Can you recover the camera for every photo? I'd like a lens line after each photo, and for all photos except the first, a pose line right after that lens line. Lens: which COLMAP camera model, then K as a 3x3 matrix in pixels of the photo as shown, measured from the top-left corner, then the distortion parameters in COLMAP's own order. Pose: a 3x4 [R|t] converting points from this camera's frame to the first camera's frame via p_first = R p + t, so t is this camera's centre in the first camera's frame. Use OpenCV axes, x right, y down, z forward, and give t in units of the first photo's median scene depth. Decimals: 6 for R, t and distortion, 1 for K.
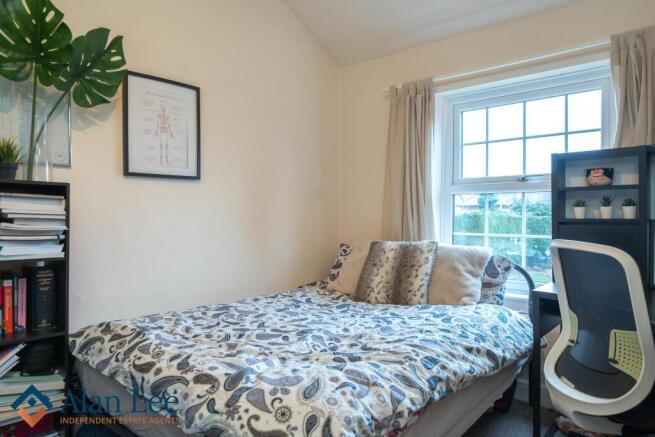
lens RADIAL K [[433.7, 0, 328.6], [0, 433.7, 219.0], [0, 0, 1]] dist [0.000477, -0.000067]
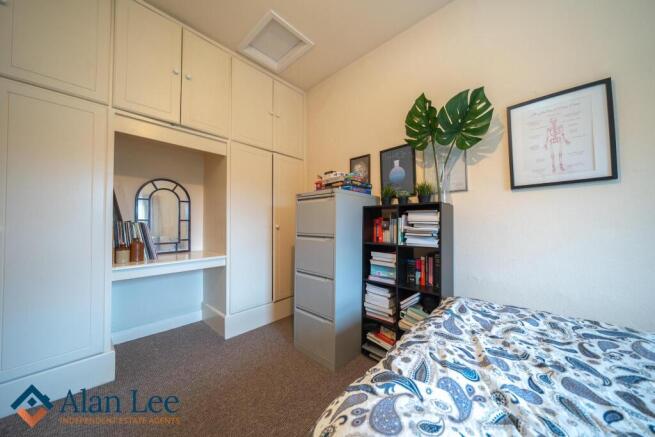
lens RADIAL K [[221.5, 0, 329.4], [0, 221.5, 218.6], [0, 0, 1]] dist [-0.001540, -0.000061]
pose [[-0.005853, -0.029959, -0.999534, 0.205529], [0.003483, 0.999544, -0.029979, 0.003062], [0.999977, -0.003657, -0.005746, 0.550353]]
